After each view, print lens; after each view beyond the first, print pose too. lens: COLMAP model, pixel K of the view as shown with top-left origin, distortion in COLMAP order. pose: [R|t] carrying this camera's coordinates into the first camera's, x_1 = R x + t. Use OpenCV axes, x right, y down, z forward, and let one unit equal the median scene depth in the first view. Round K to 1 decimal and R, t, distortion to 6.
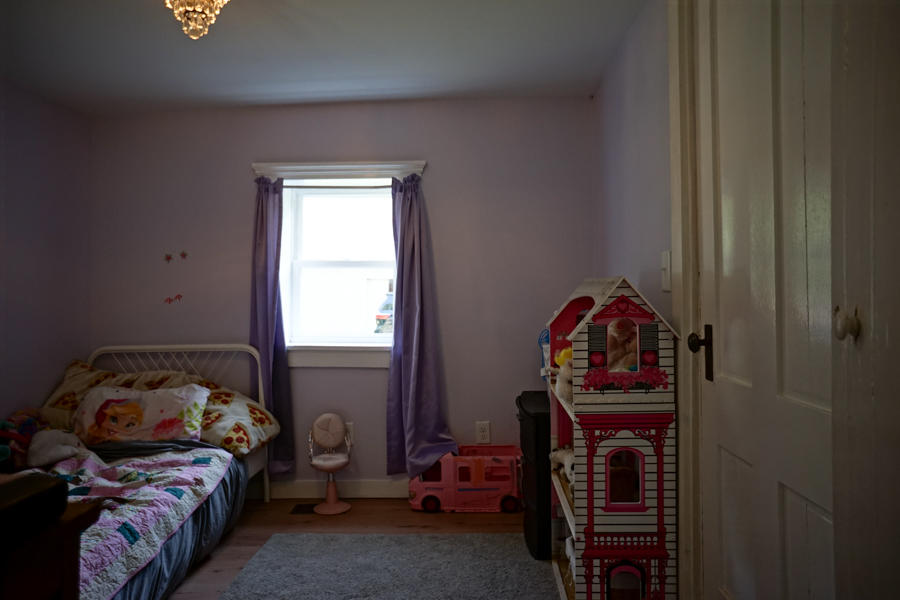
lens RADIAL K [[606.9, 0, 447.0], [0, 606.9, 301.7], [0, 0, 1]] dist [0.003962, 0.008212]
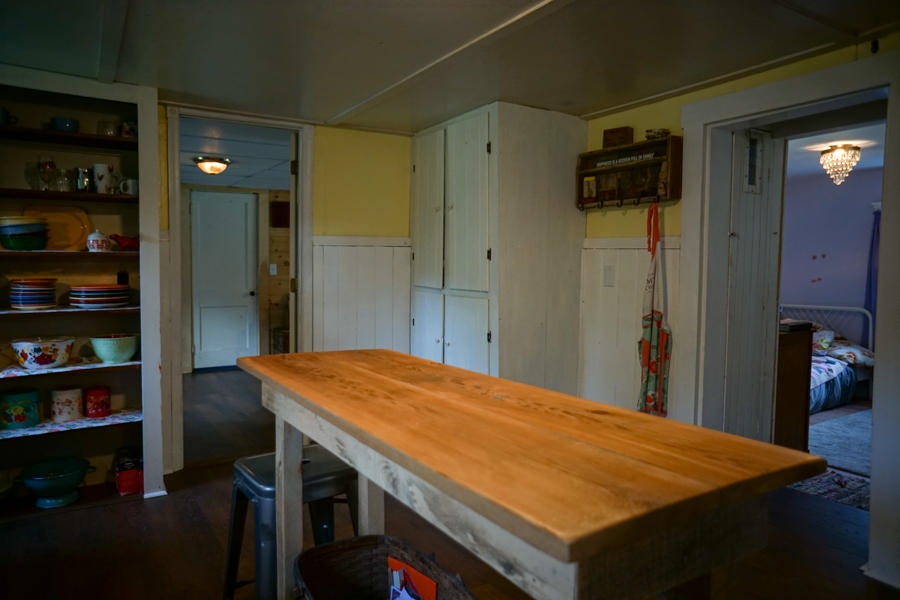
lens RADIAL K [[606.9, 0, 442.7], [0, 606.9, 296.2], [0, 0, 1]] dist [0.003962, 0.008212]
pose [[0.596574, 0.071367, -0.799379, 0.458802], [-0.014646, 0.996841, 0.078066, -0.109446], [0.802424, -0.034865, 0.595735, -1.314965]]
